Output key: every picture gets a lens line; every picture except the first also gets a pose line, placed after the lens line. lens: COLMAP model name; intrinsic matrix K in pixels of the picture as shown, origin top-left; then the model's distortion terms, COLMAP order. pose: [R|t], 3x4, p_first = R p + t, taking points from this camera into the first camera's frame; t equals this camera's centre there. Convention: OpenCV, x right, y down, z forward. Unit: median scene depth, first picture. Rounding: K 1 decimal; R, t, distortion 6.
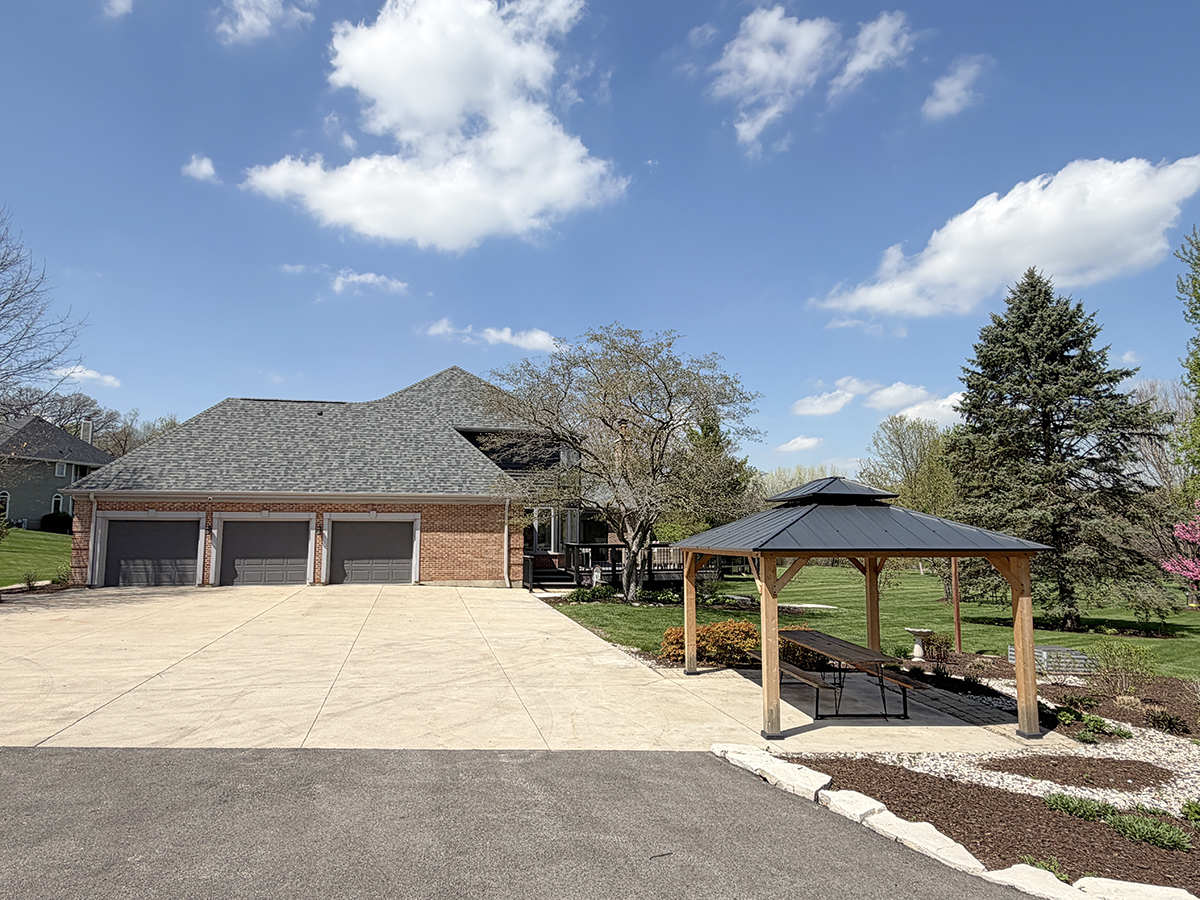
lens RADIAL K [[765.2, 0, 598.5], [0, 765.2, 476.6], [0, 0, 1]] dist [0.002852, 0.000356]
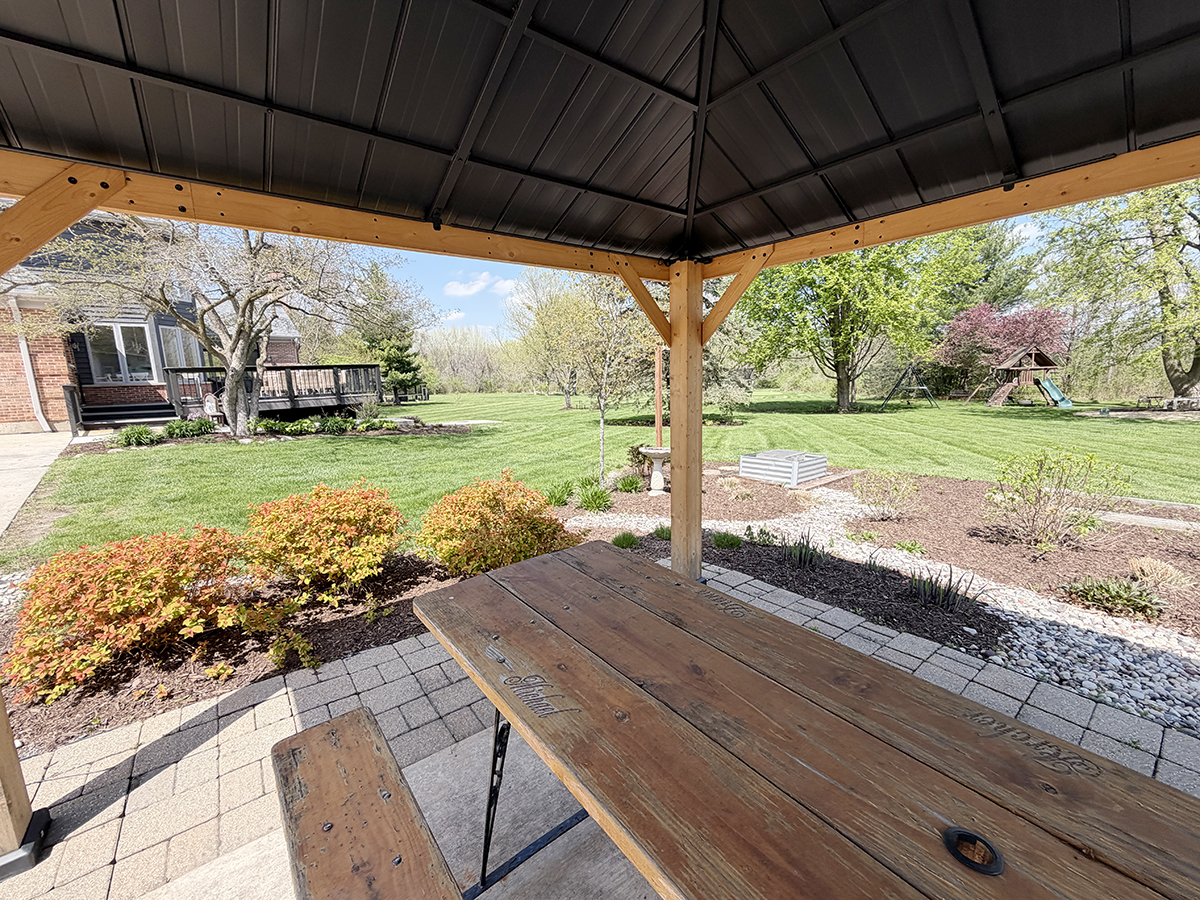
lens RADIAL K [[483.9, 0, 594.2], [0, 483.9, 450.8], [0, 0, 1]] dist [0.003130, -0.000209]
pose [[0.861550, -0.110109, 0.495587, 0.096117], [-0.006482, 0.973731, 0.227609, 0.063646], [-0.507631, -0.199309, 0.838205, 0.407834]]
